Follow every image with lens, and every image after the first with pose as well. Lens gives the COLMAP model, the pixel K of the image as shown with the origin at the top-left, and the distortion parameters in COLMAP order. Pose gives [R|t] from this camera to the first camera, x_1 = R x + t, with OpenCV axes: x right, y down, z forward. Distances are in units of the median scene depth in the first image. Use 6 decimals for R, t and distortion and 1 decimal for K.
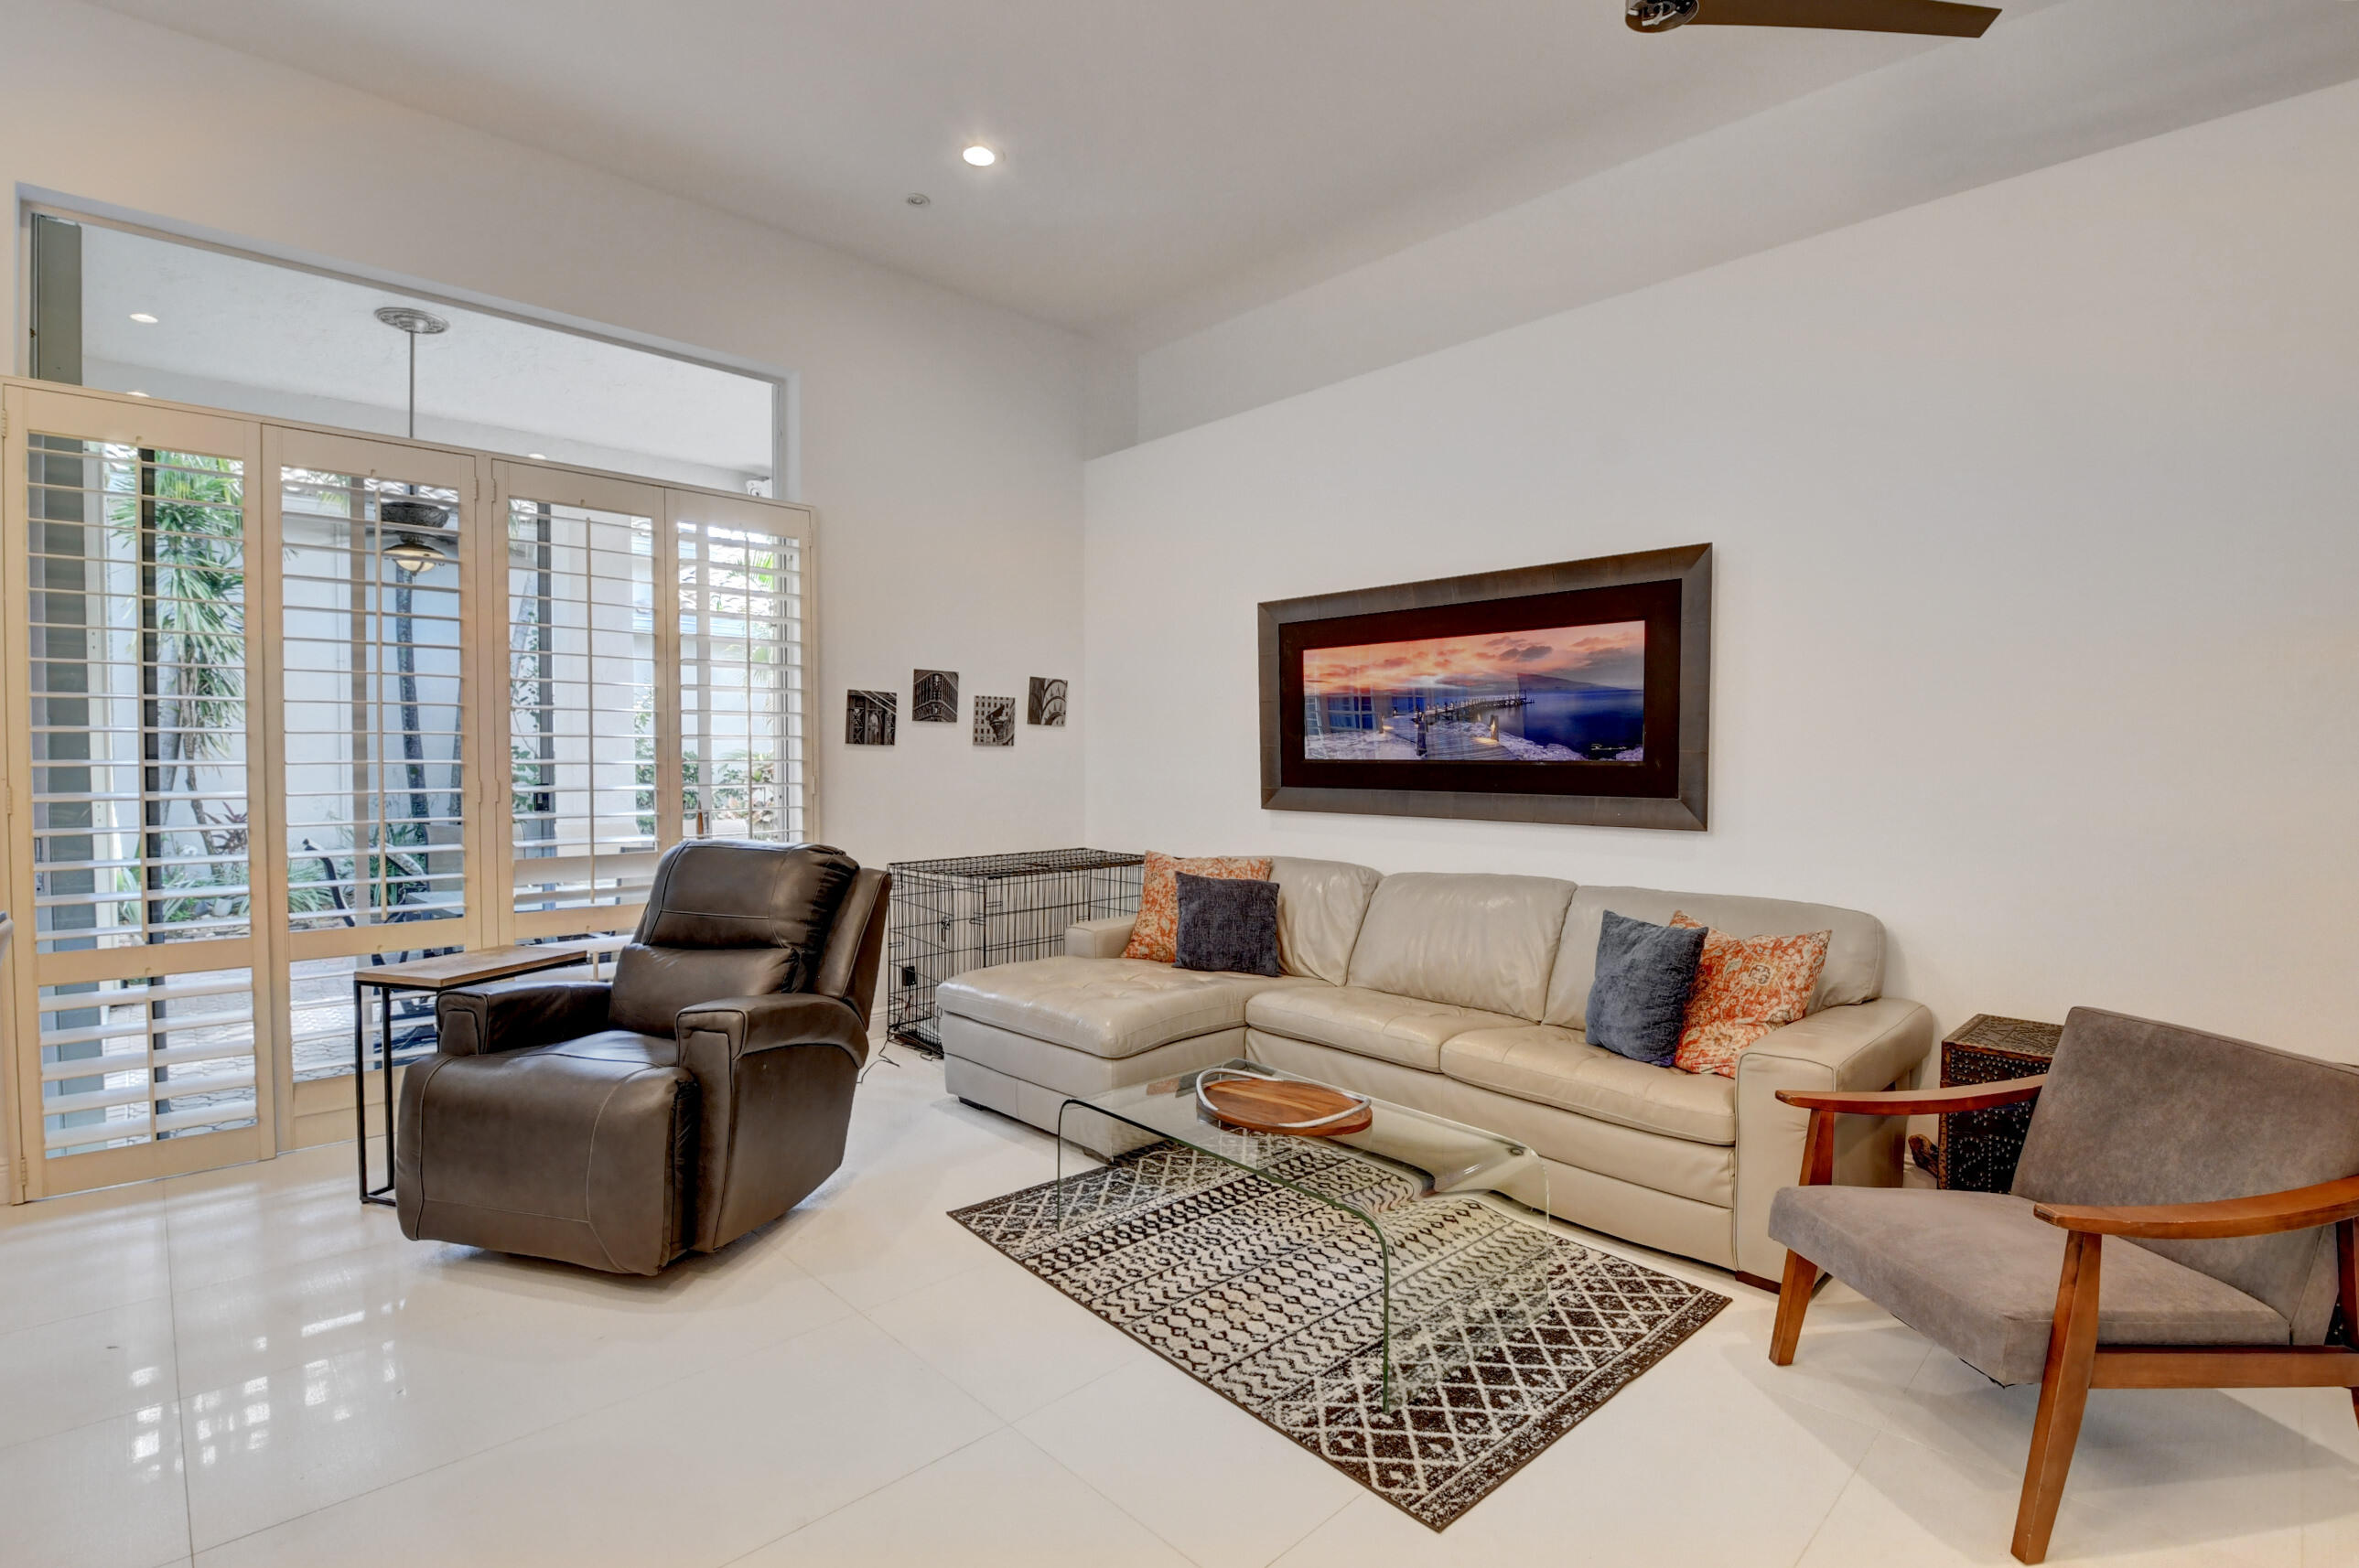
lens RADIAL K [[1043.6, 0, 1179.5], [0, 1043.6, 784.0], [0, 0, 1]] dist [0.006062, -0.021600]
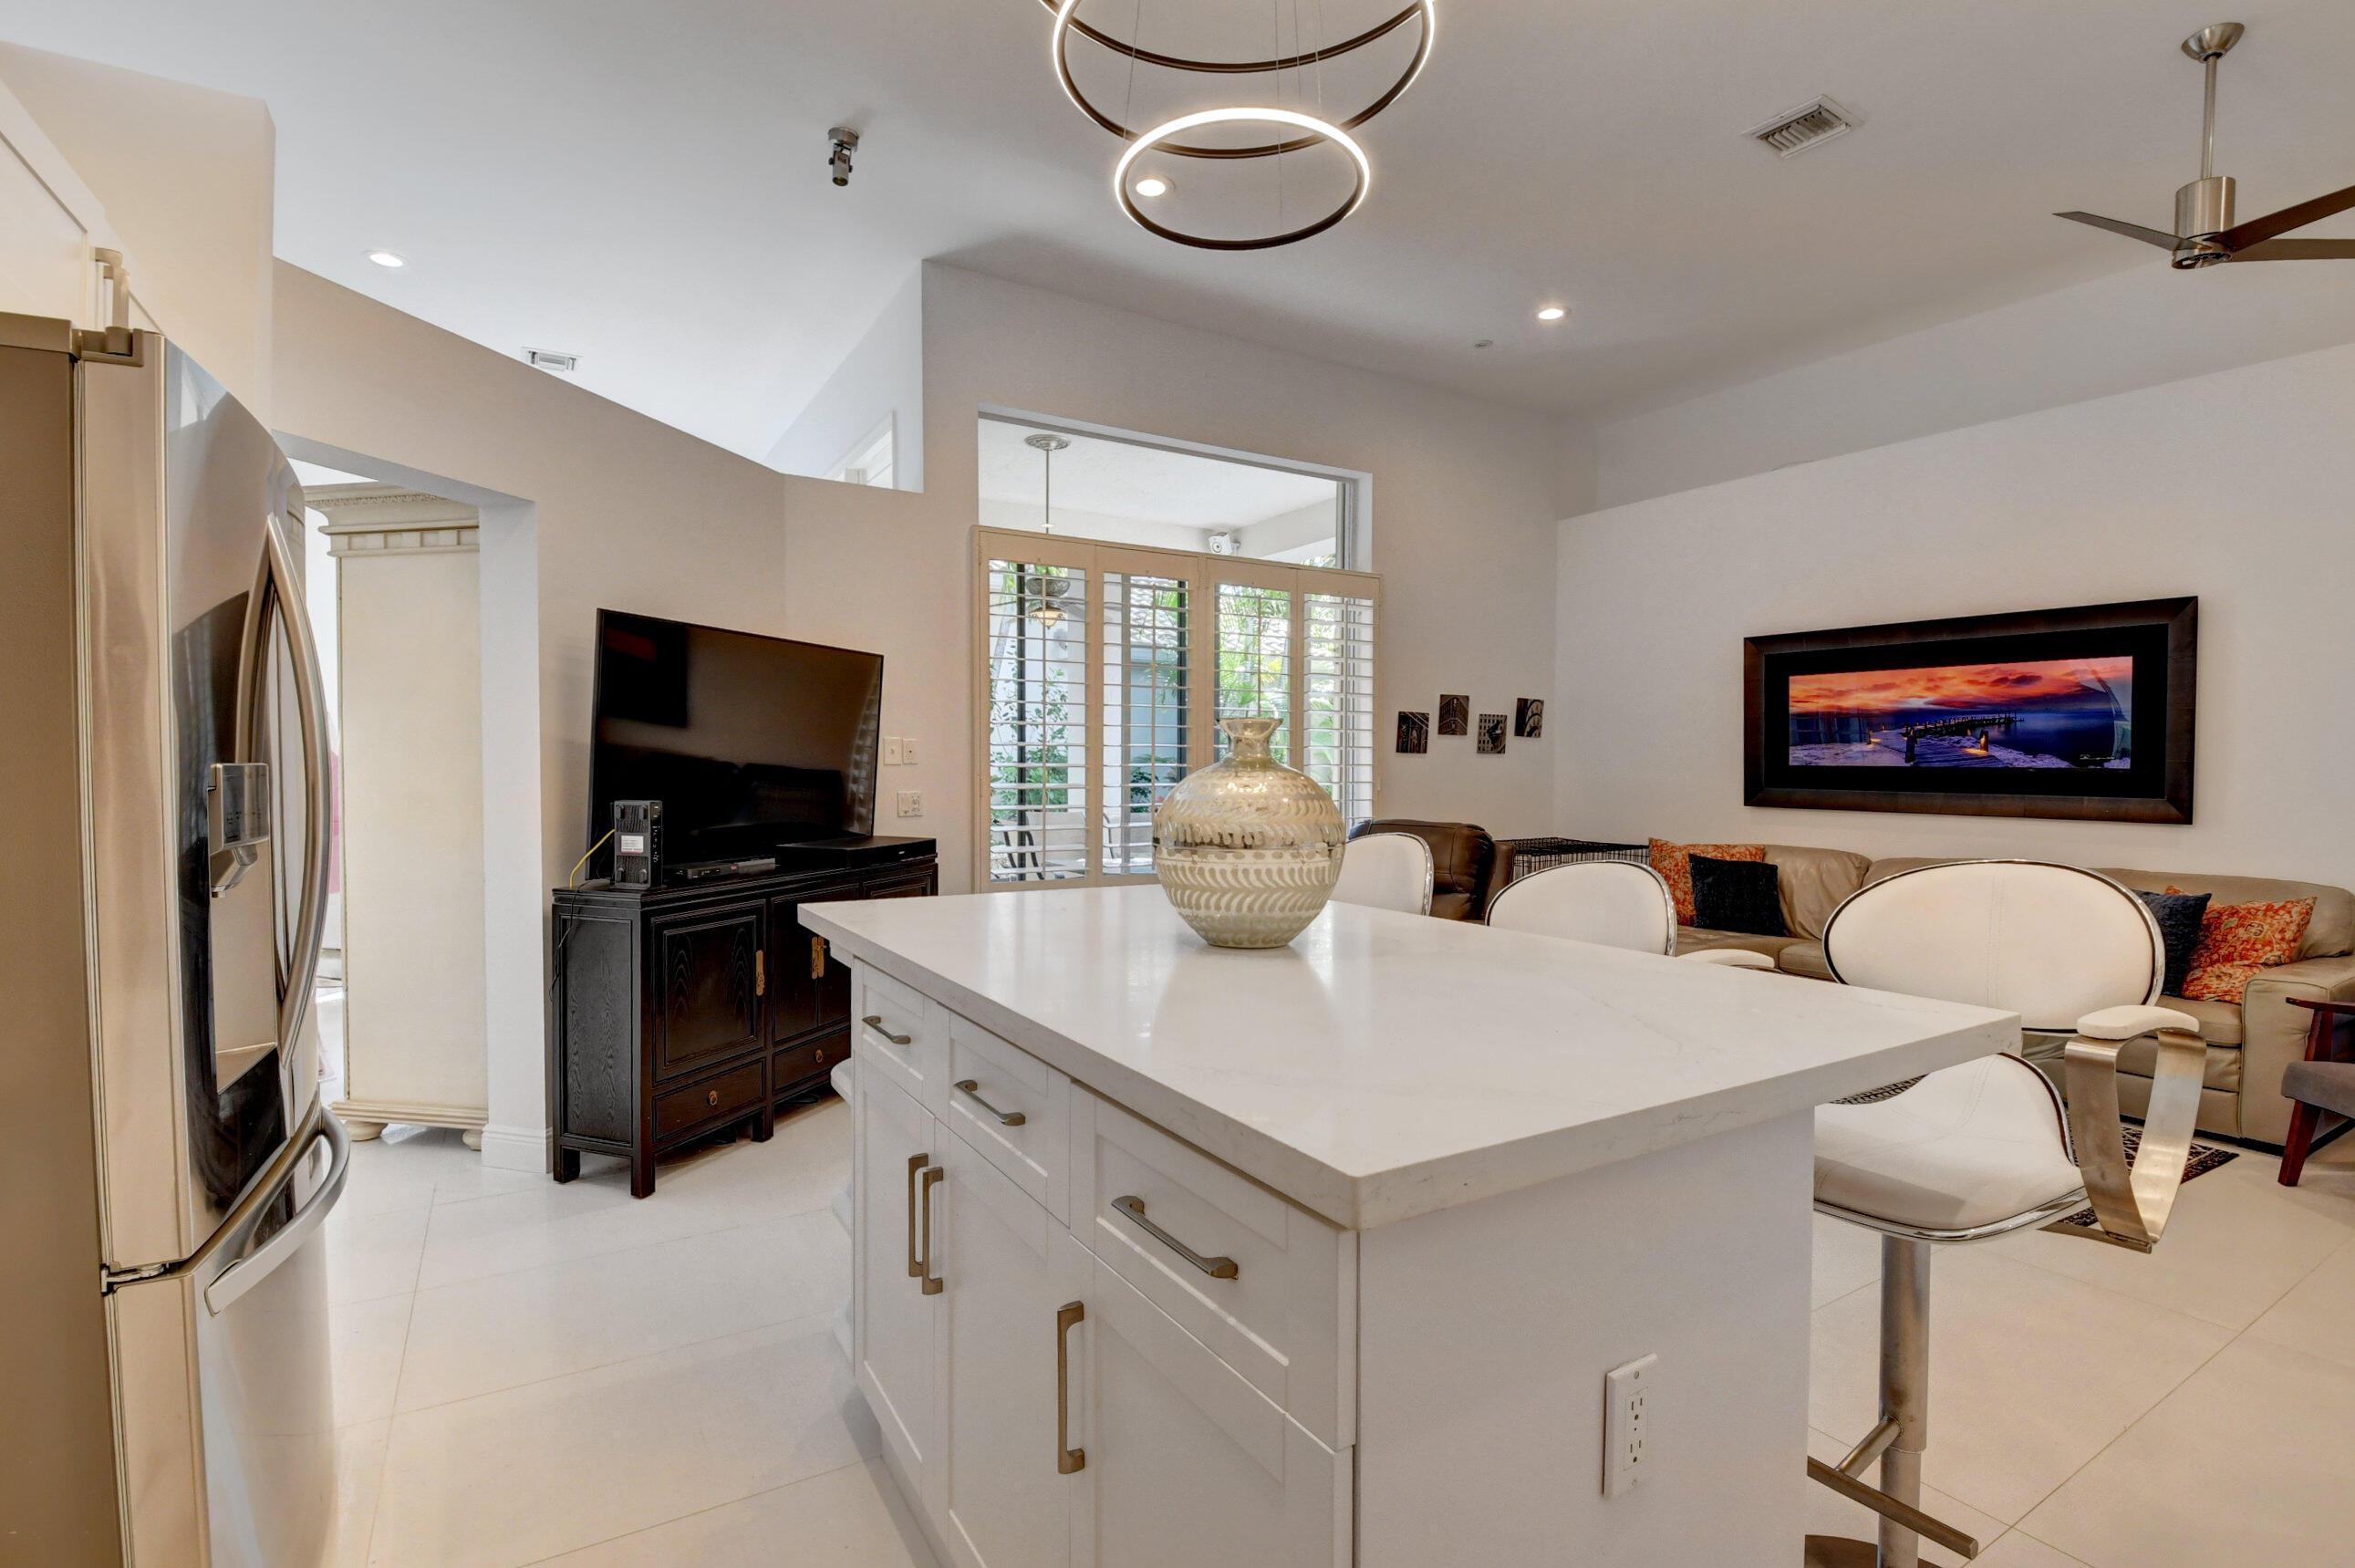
lens RADIAL K [[1064.0, 0, 1177.5], [0, 1064.0, 784.0], [0, 0, 1]] dist [-0.020442, -0.004951]
pose [[0.974040, 0.005257, -0.226317, -0.334188], [-0.006159, 0.999976, -0.003282, 0.007275], [0.226294, 0.004591, 0.974048, -0.410450]]
